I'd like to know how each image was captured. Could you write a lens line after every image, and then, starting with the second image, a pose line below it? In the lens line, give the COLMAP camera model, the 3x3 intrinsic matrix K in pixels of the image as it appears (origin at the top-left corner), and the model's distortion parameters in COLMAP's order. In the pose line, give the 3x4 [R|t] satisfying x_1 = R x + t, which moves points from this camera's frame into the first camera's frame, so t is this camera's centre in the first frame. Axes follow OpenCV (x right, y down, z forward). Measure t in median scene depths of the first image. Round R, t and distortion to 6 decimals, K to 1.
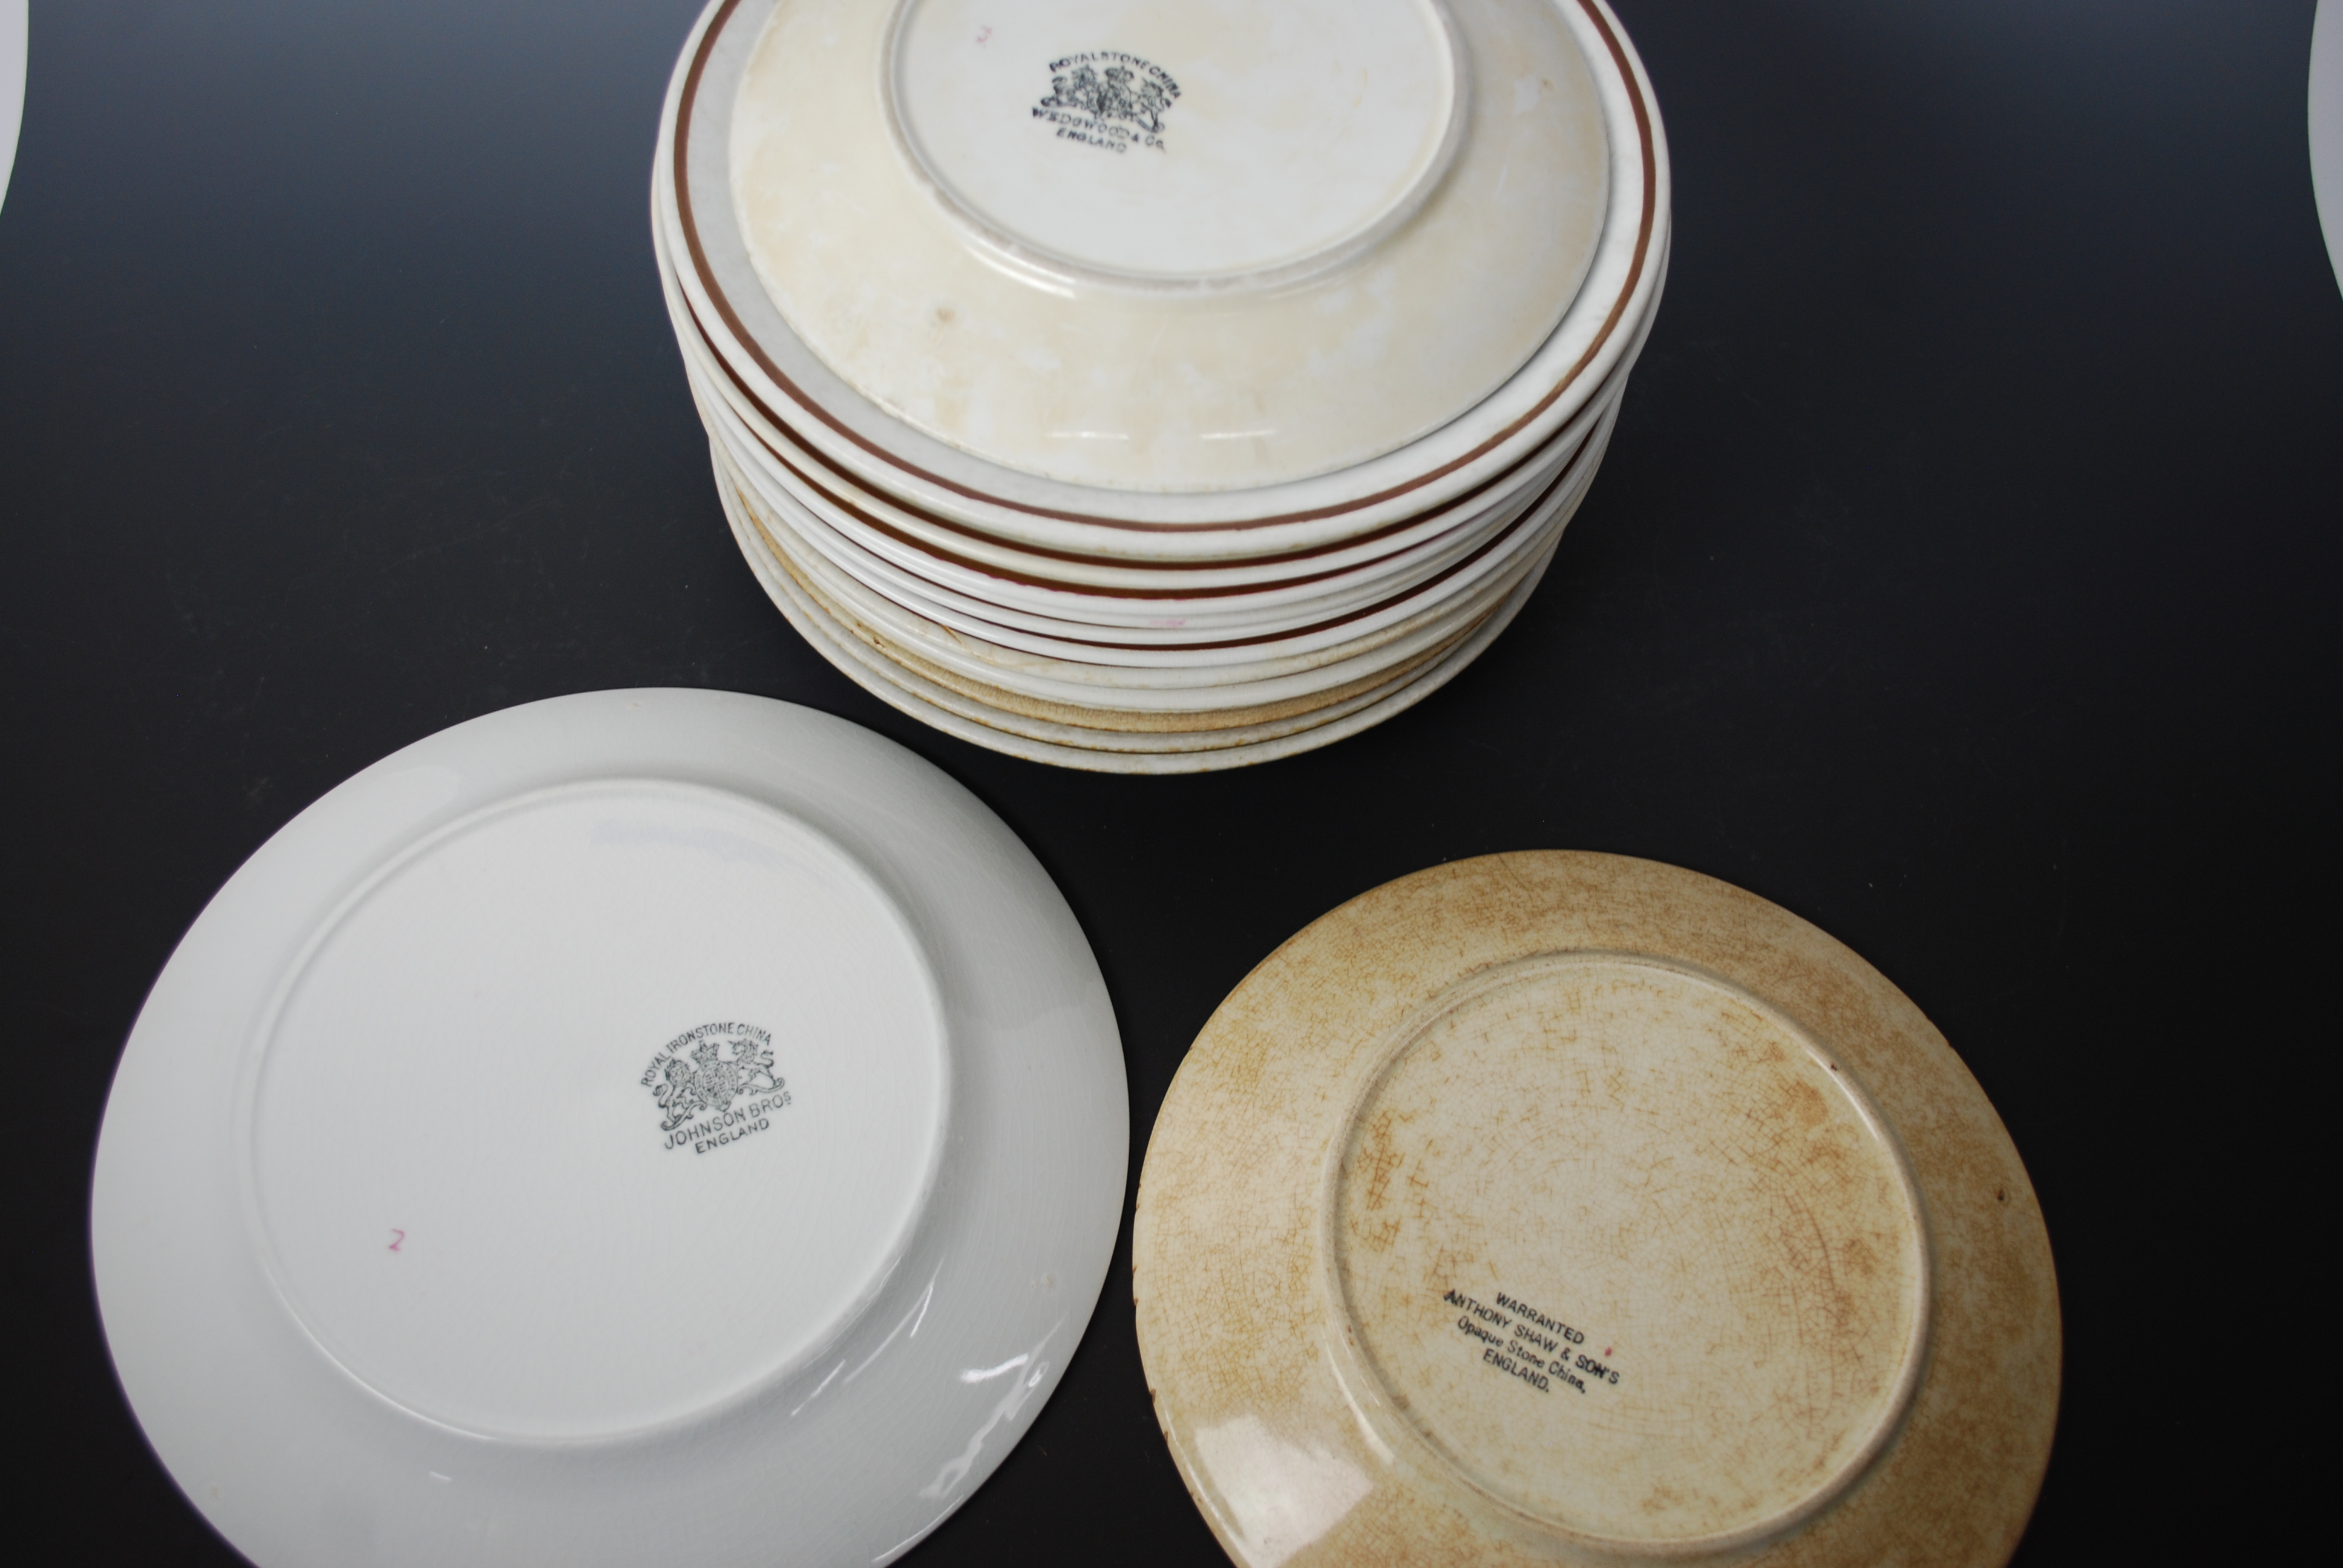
lens RADIAL K [[2222.0, 0, 1174.2], [0, 2222.0, 786.1], [0, 0, 1]] dist [0.006239, 0.000000]
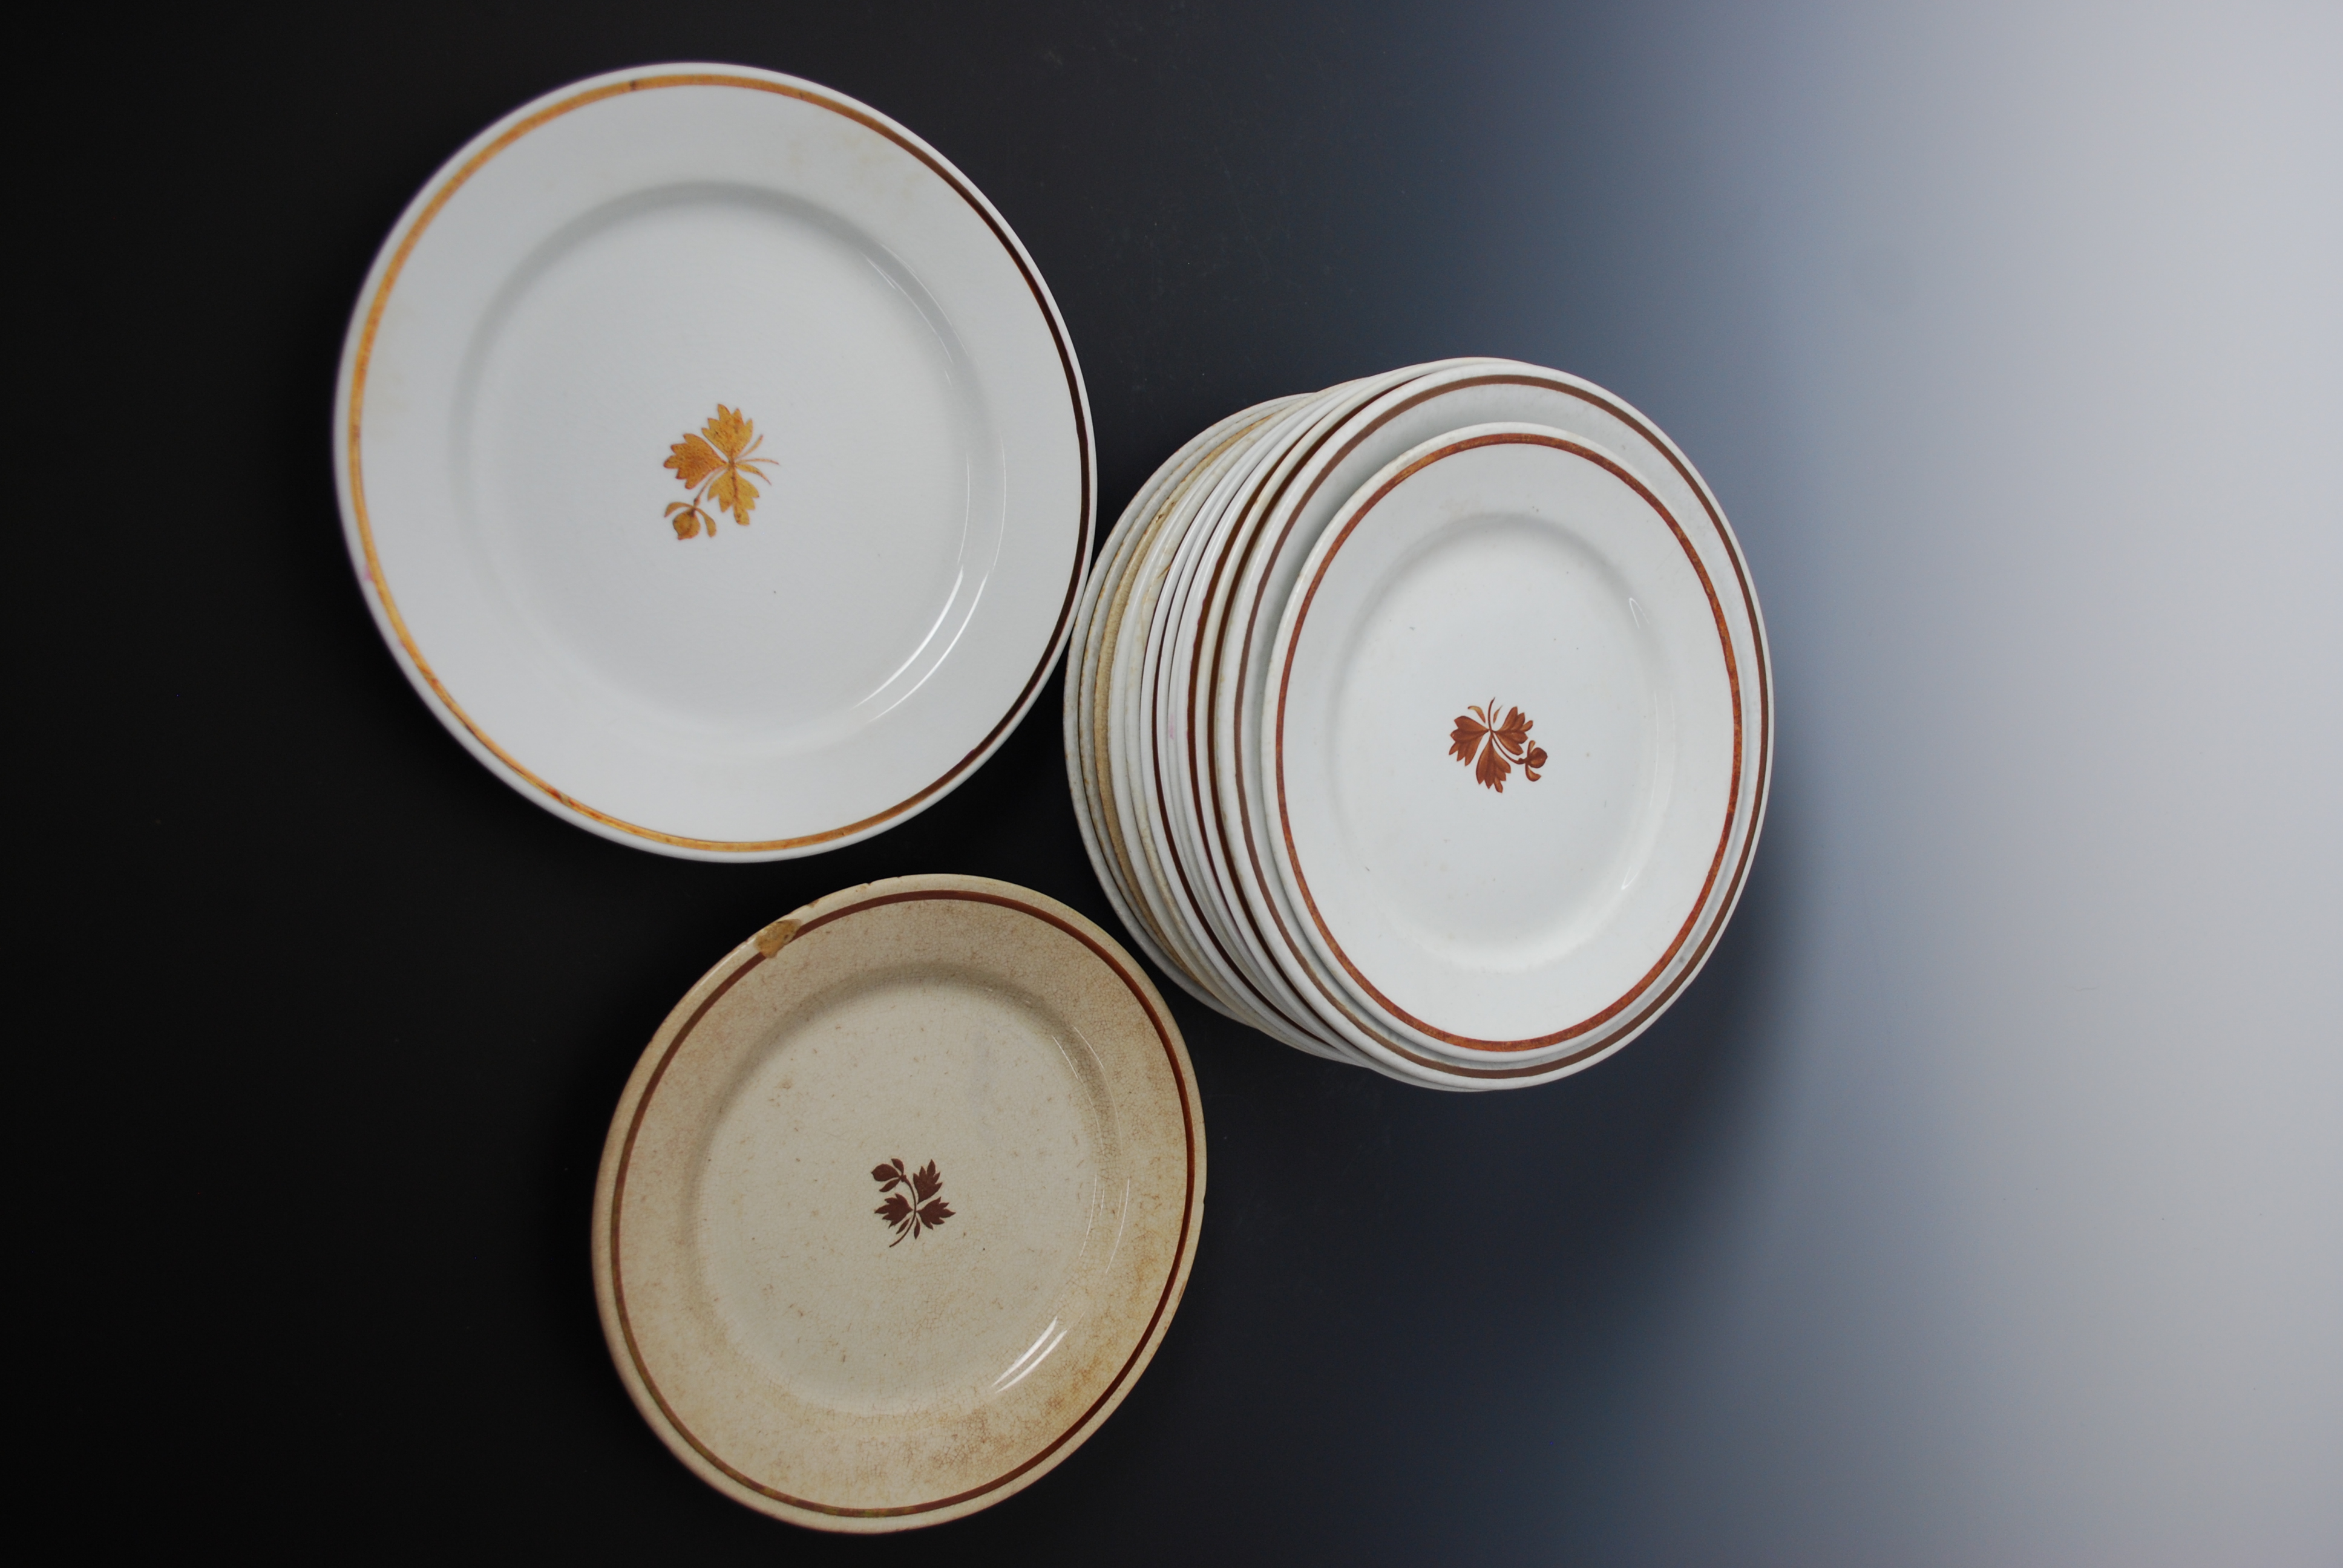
lens RADIAL K [[1821.6, 0, 1177.0], [0, 1821.6, 782.0], [0, 0, 1]] dist [-0.004897, -0.000151]
pose [[-0.000898, 0.999872, 0.015991, 0.011953], [-0.997769, 0.000171, -0.066755, -0.000415], [-0.066749, -0.016015, 0.997641, -0.126777]]
